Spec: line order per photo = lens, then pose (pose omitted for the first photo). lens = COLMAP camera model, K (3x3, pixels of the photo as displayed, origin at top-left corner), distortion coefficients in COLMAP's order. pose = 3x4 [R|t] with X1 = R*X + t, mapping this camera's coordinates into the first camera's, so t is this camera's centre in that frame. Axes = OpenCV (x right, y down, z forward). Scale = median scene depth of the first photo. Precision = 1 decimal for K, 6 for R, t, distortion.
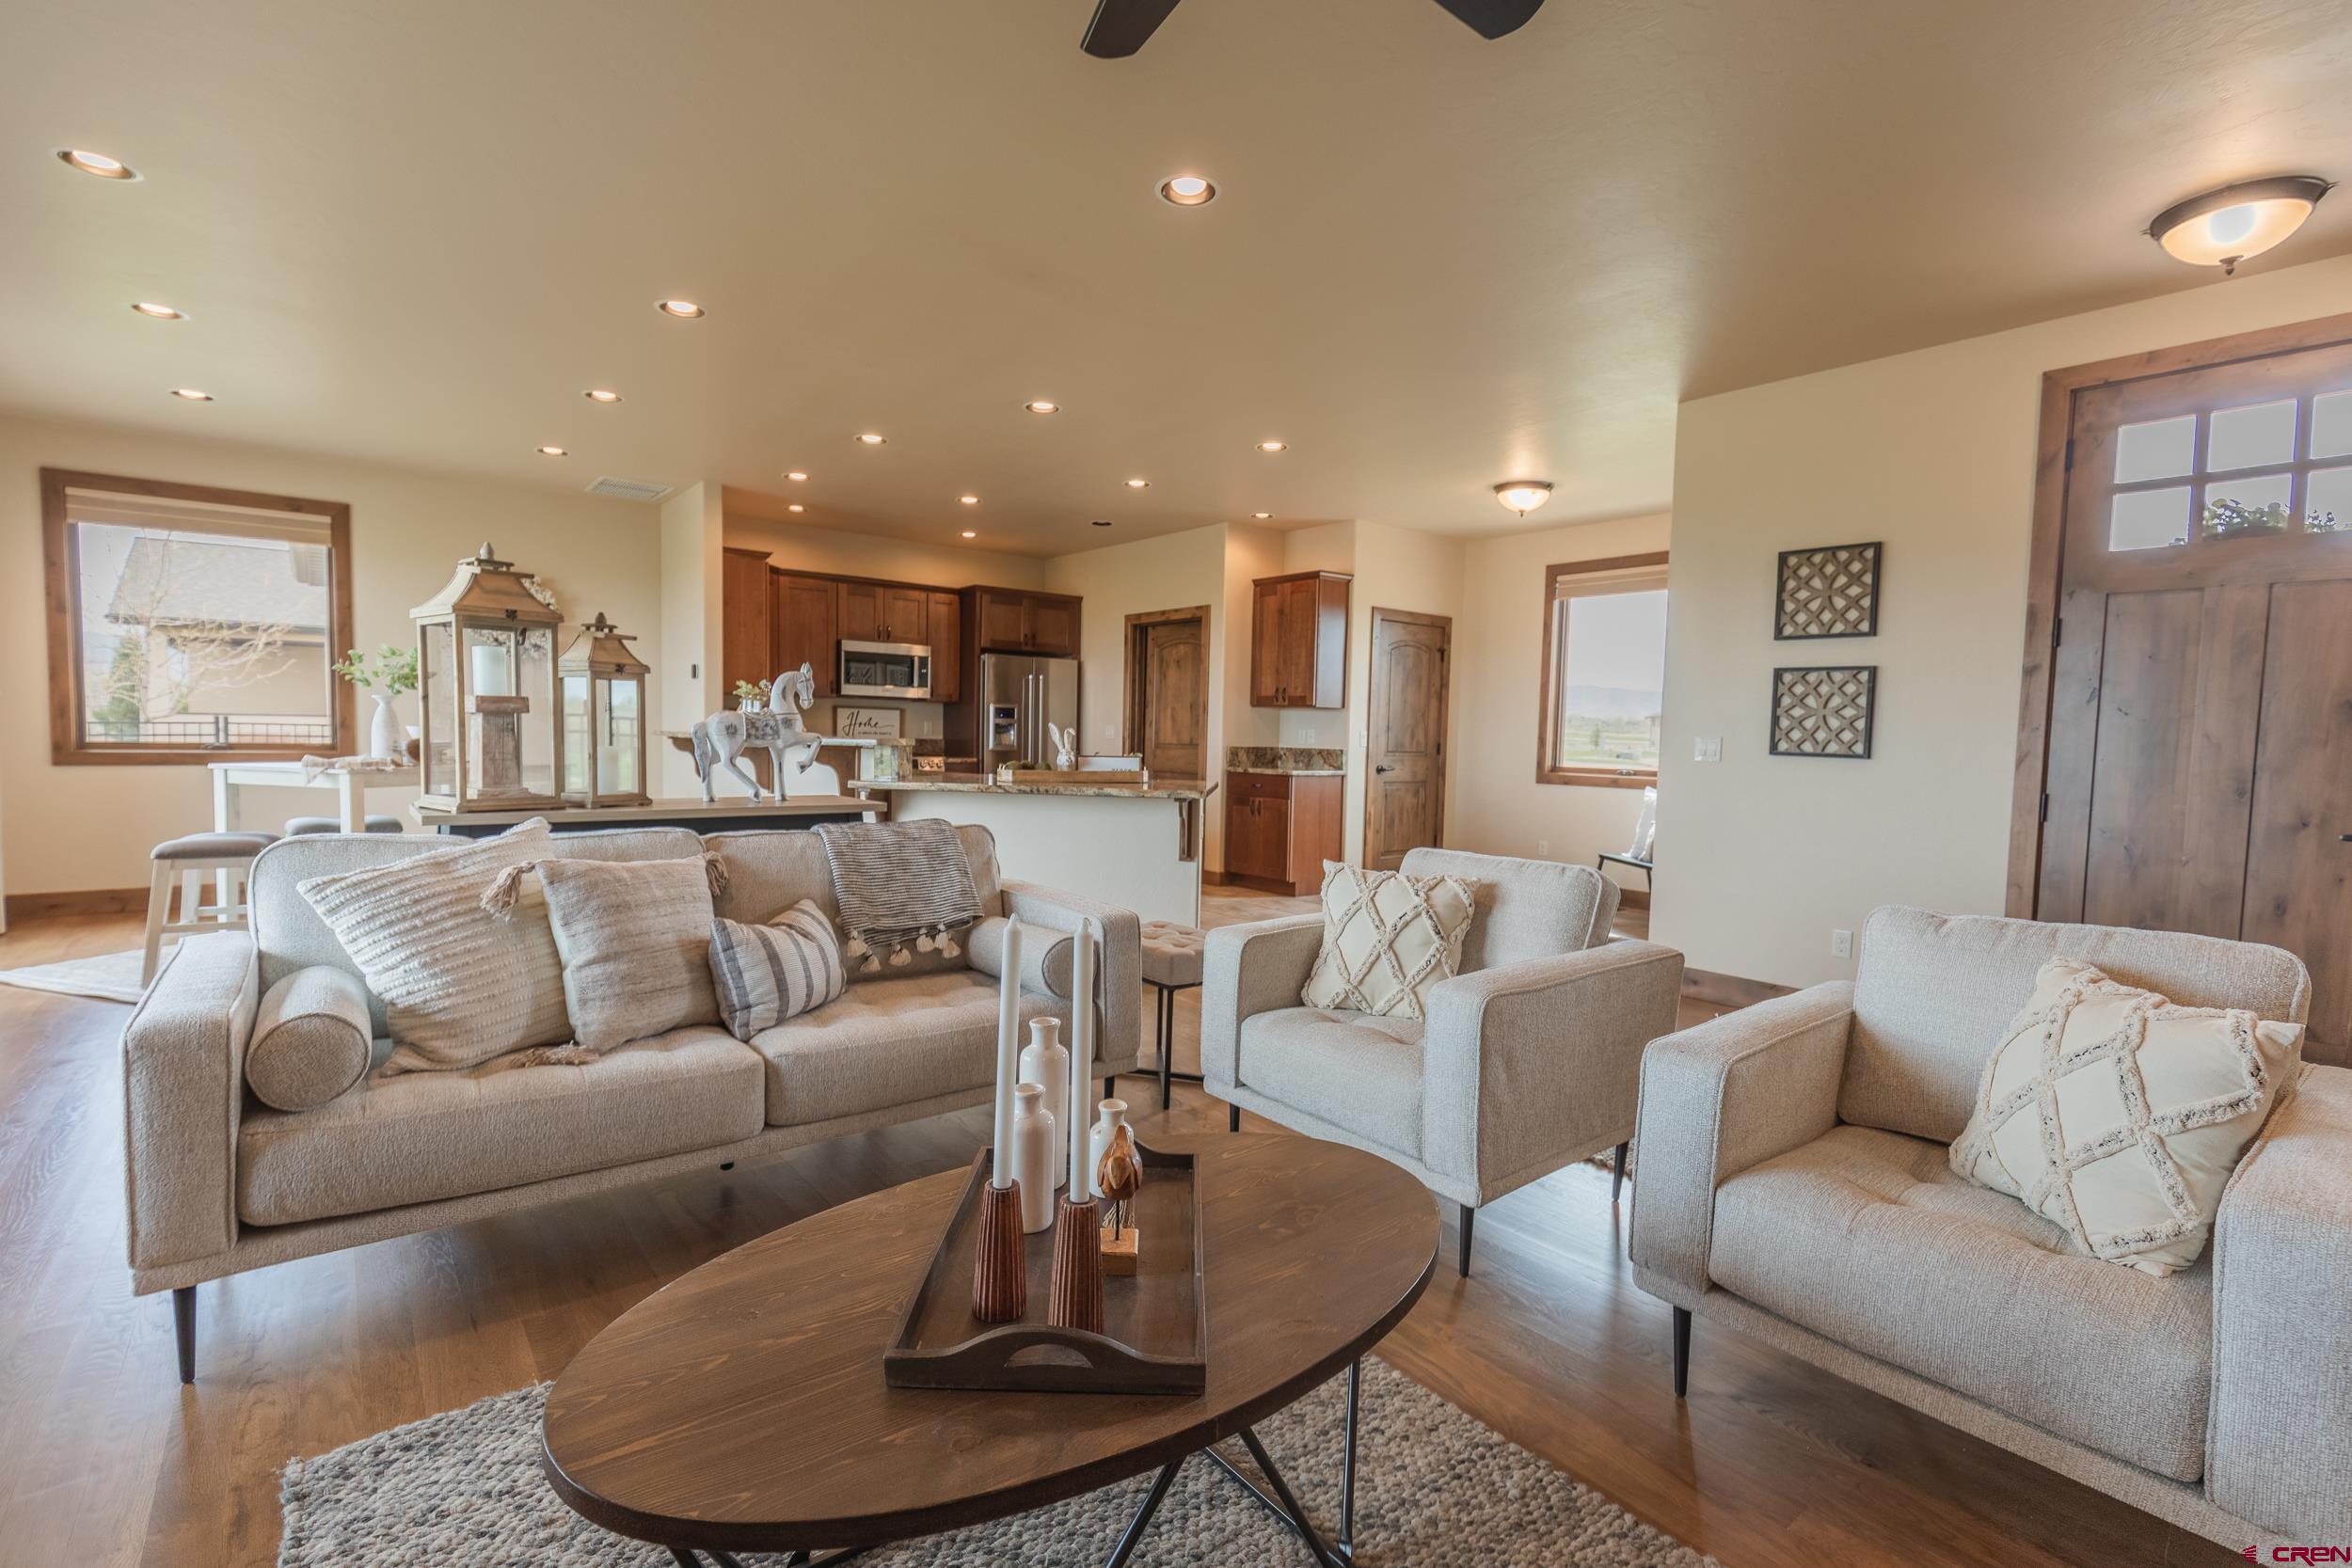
lens RADIAL K [[1061.0, 0, 1174.9], [0, 1061.0, 794.2], [0, 0, 1]] dist [0.006905, -0.000277]
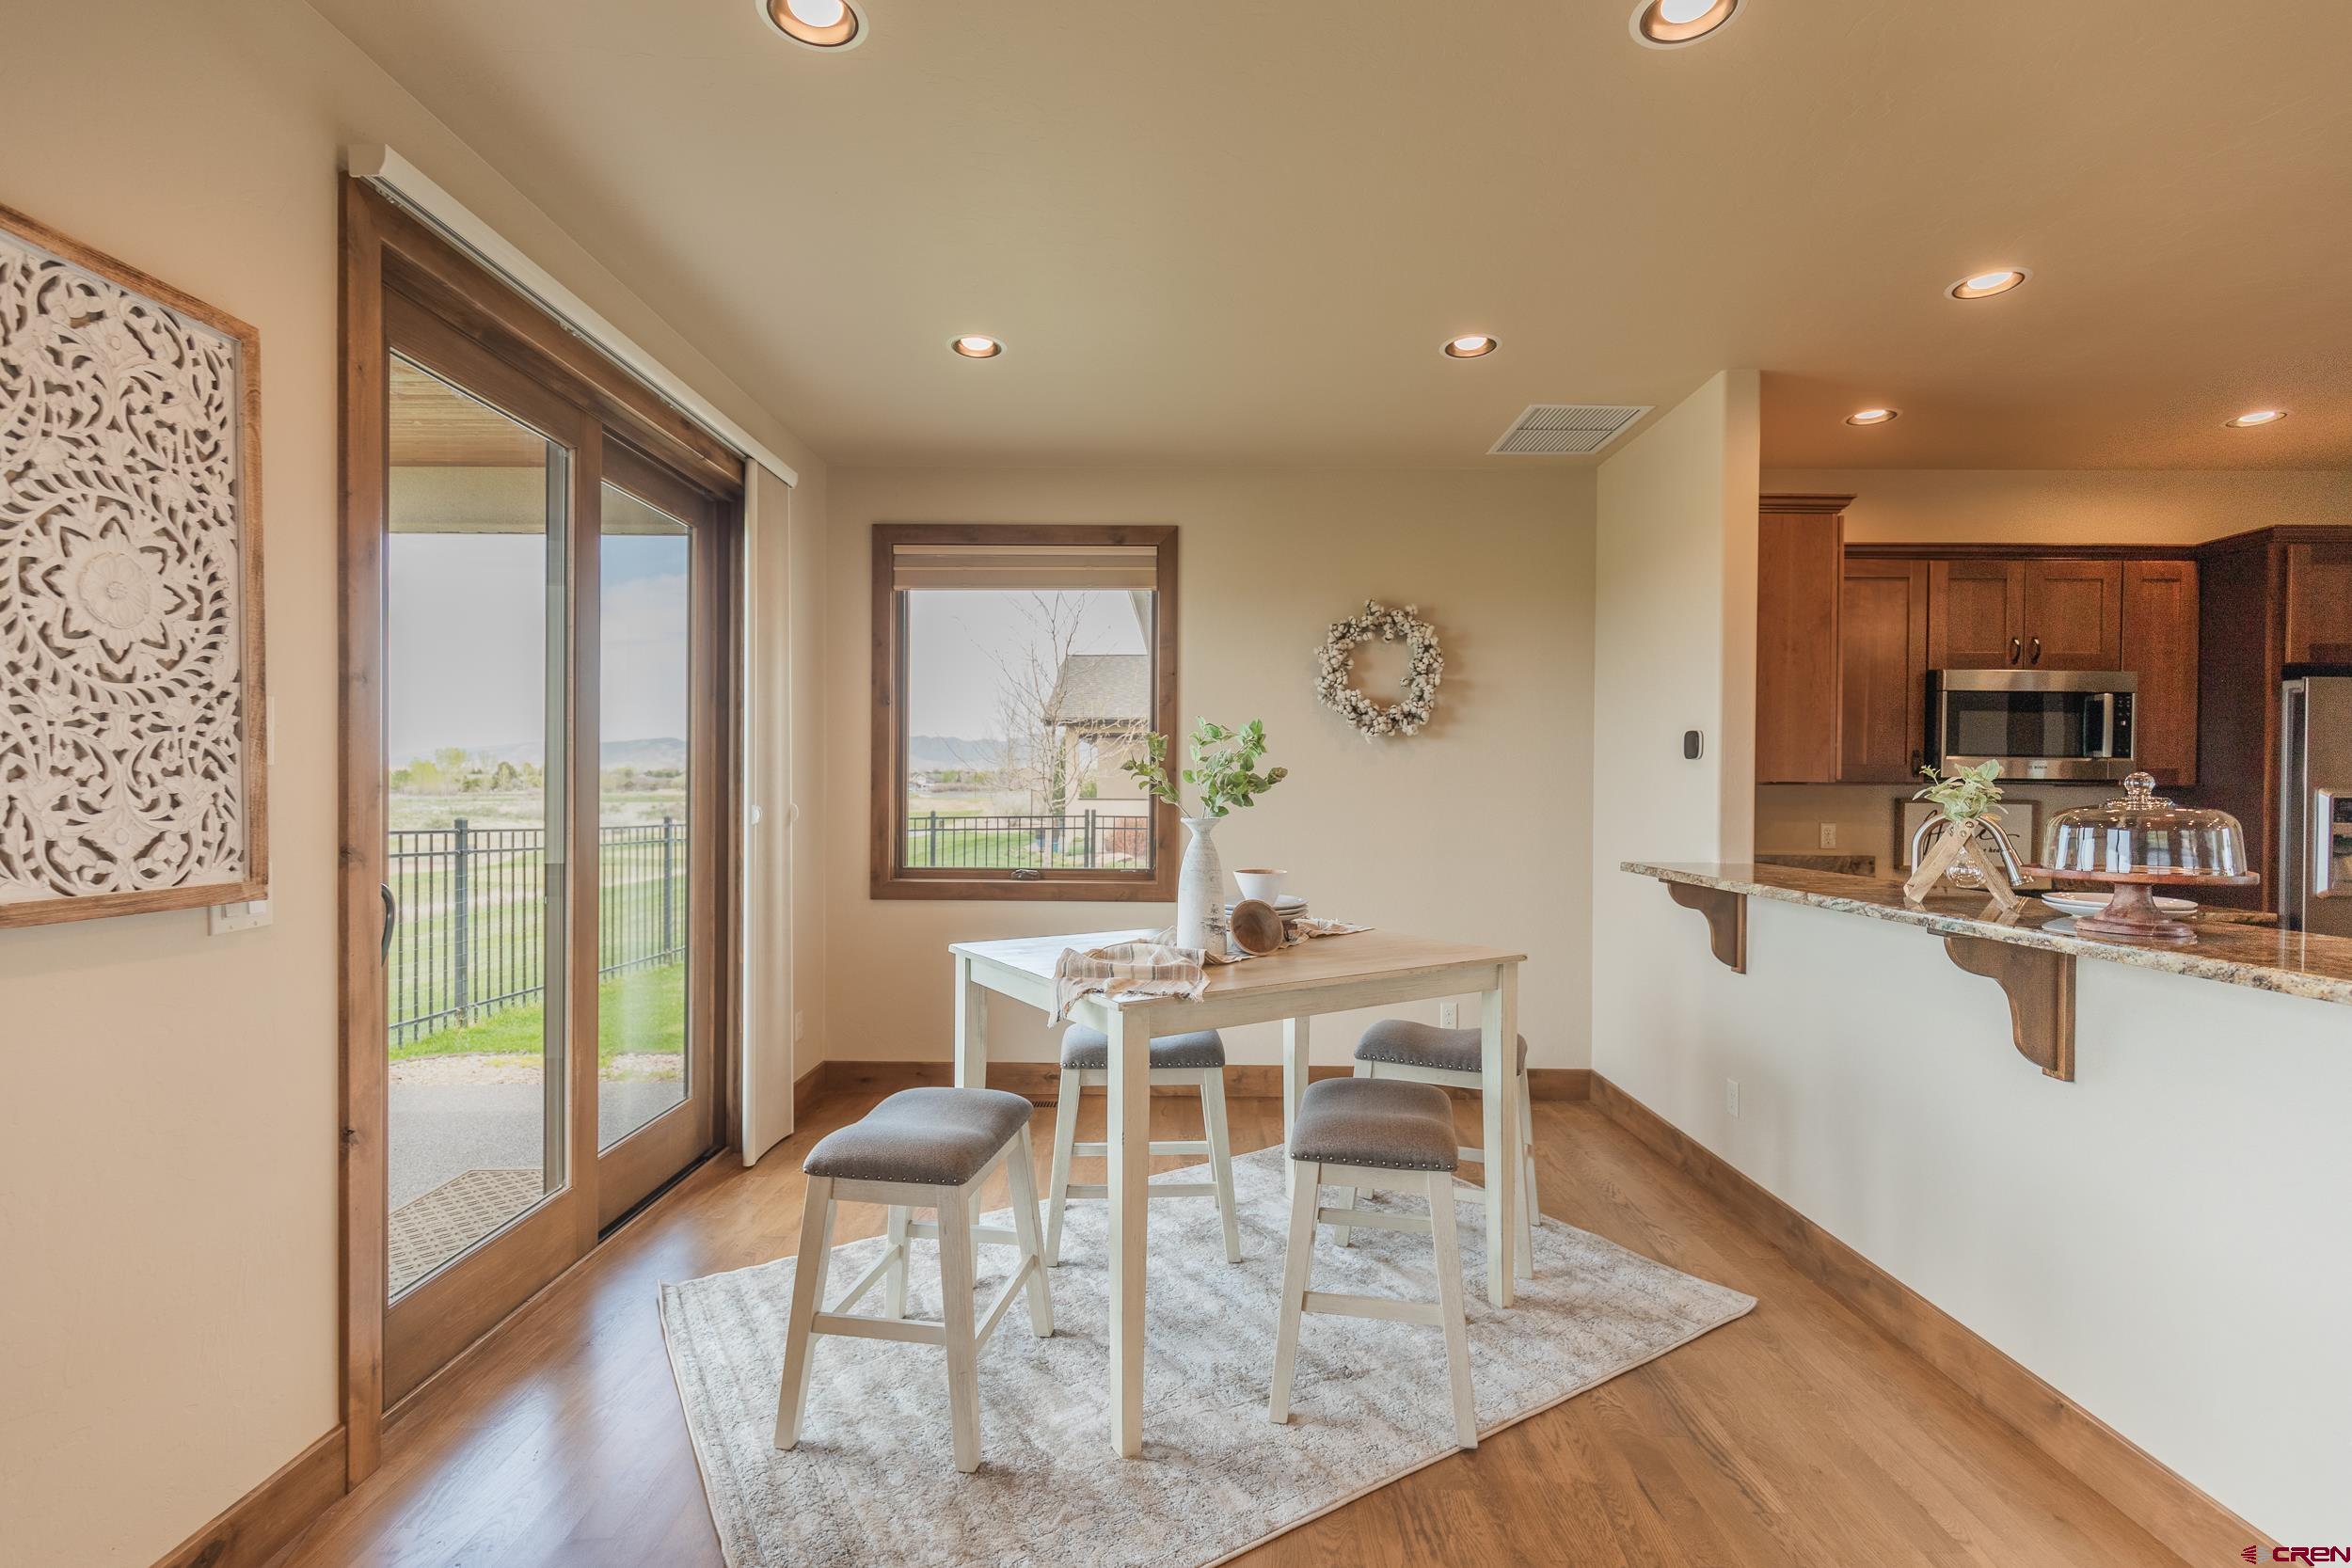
lens RADIAL K [[1061.0, 0, 1174.9], [0, 1061.0, 794.2], [0, 0, 1]] dist [0.006905, -0.000277]
pose [[0.773866, -0.011767, -0.633240, -0.346337], [-0.029067, 0.998114, -0.054070, -0.061334], [0.632682, 0.060250, 0.772065, 0.483363]]
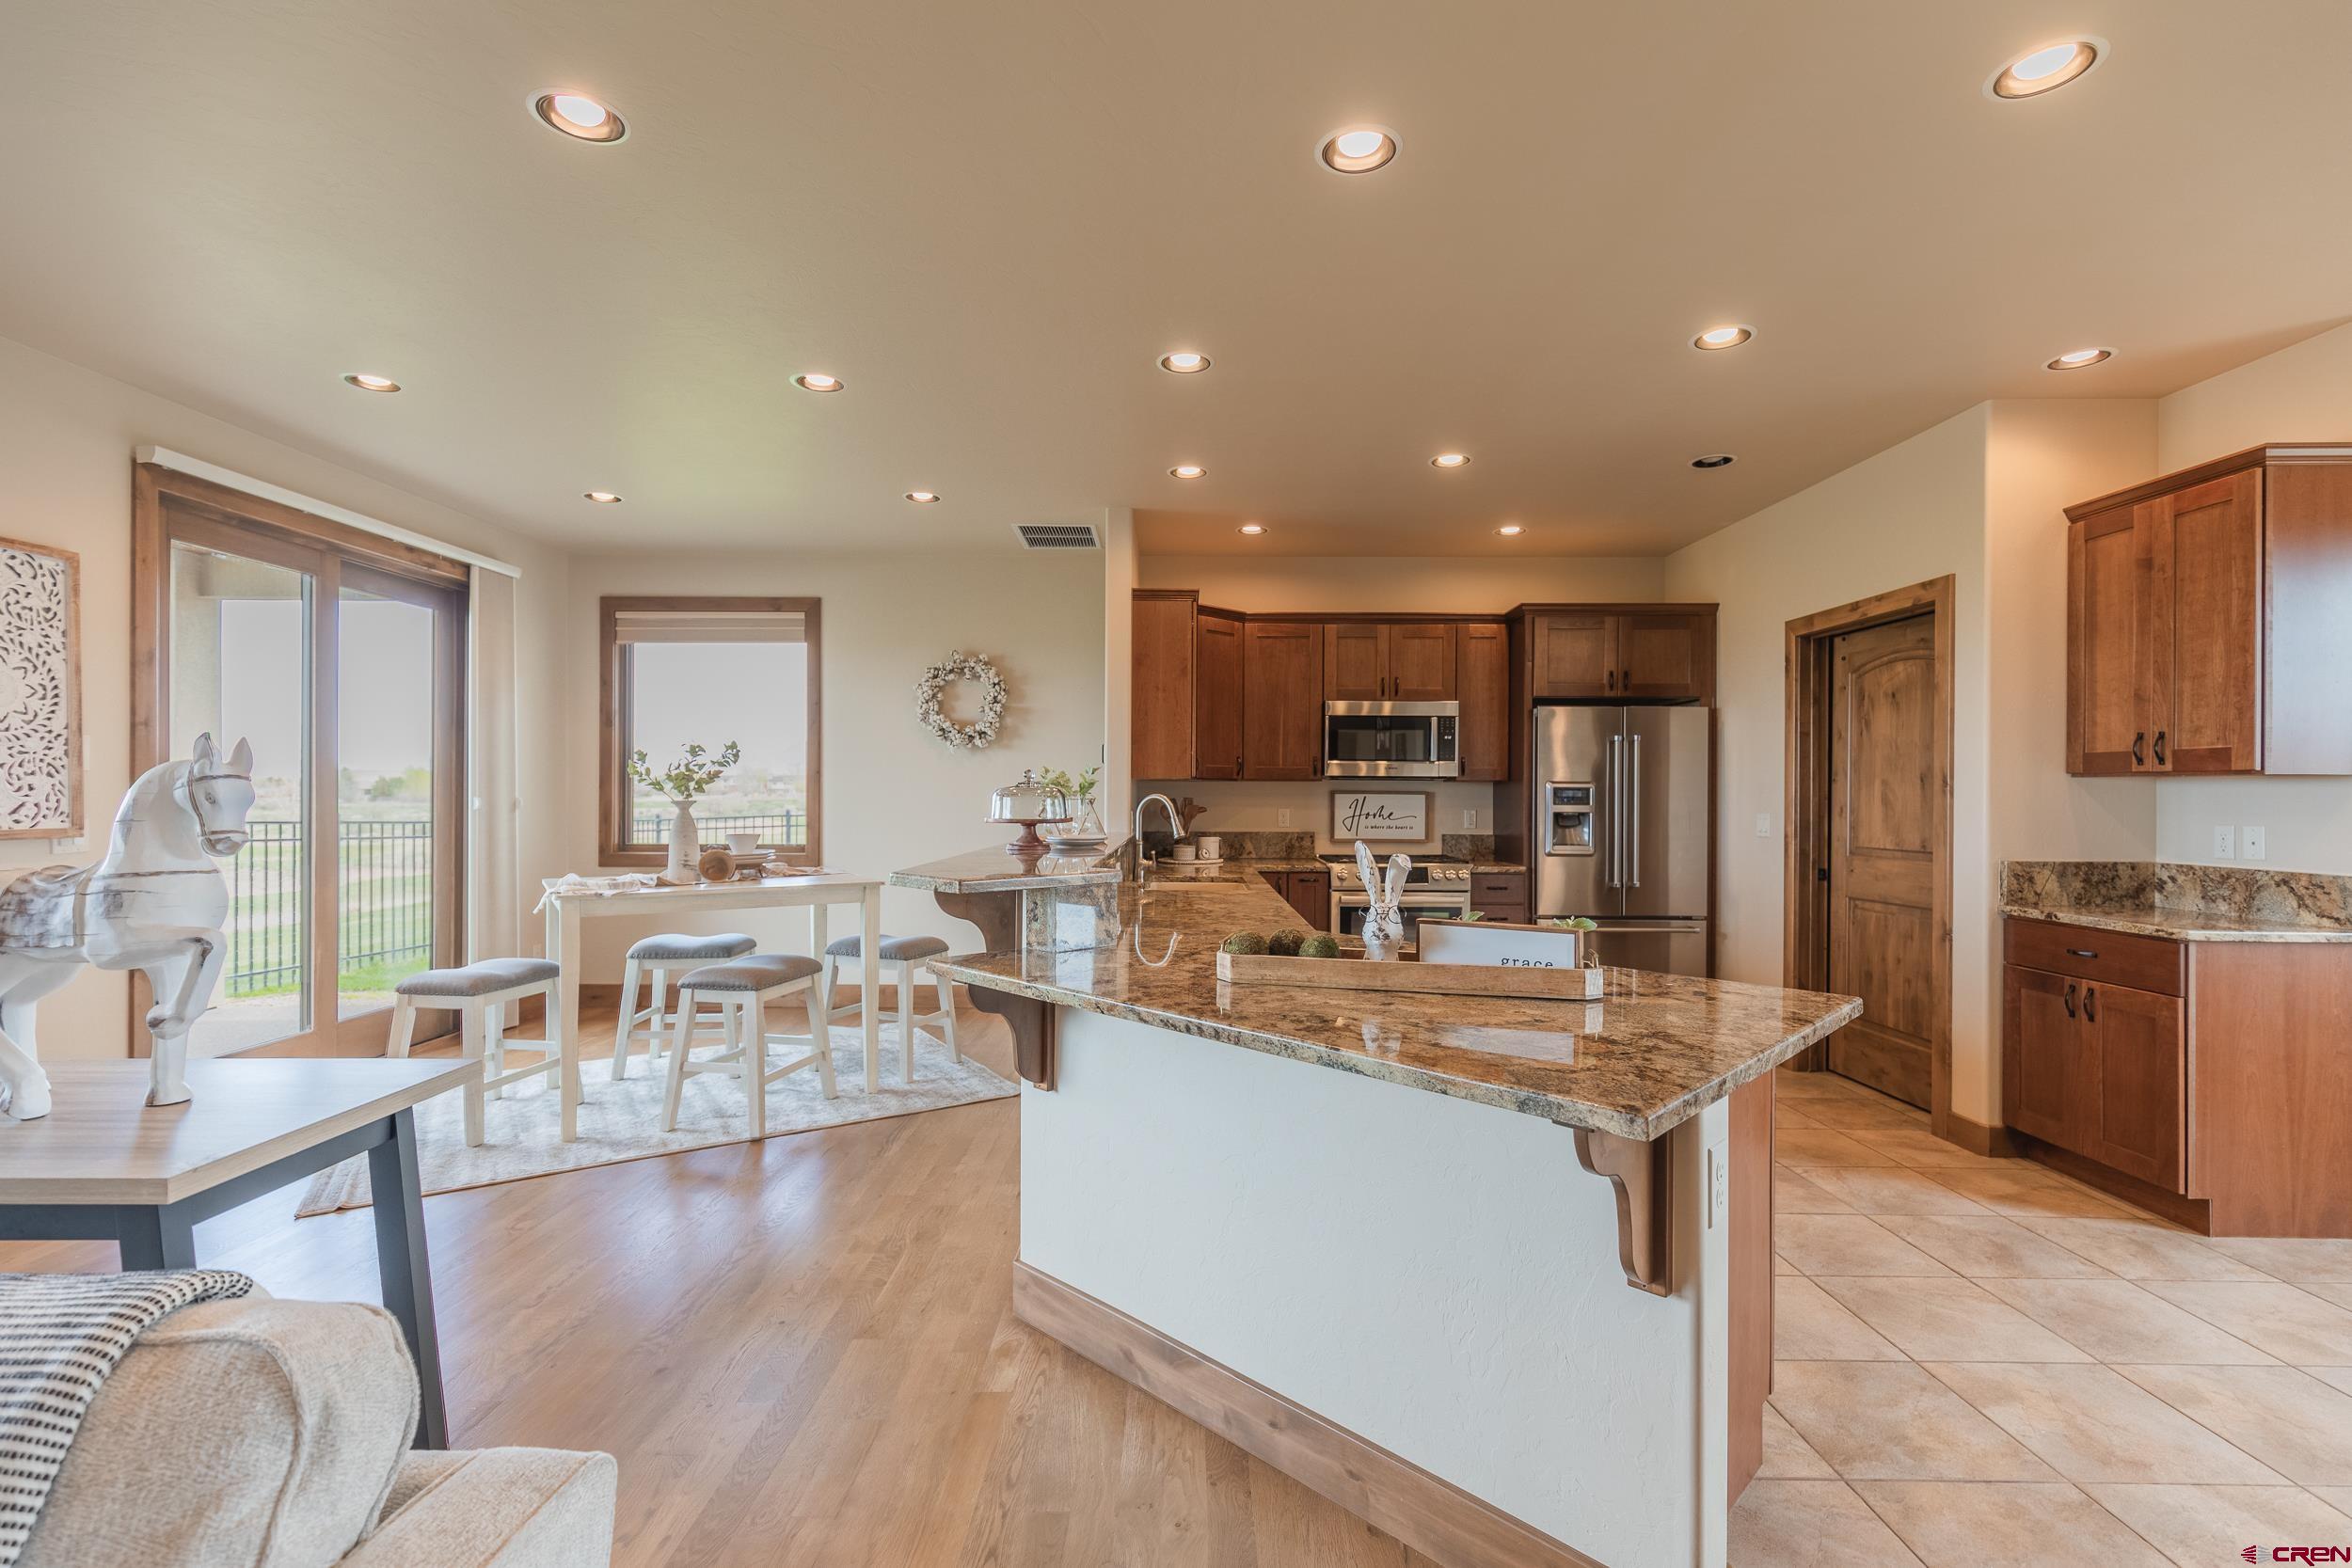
lens RADIAL K [[1052.4, 0, 1173.9], [0, 1052.4, 792.8], [0, 0, 1]] dist [0.003571, -0.000216]
pose [[0.776492, -0.019073, -0.629838, 0.071698], [-0.024357, 0.997886, -0.060247, -0.046361], [0.629656, 0.062123, 0.774386, 0.480250]]
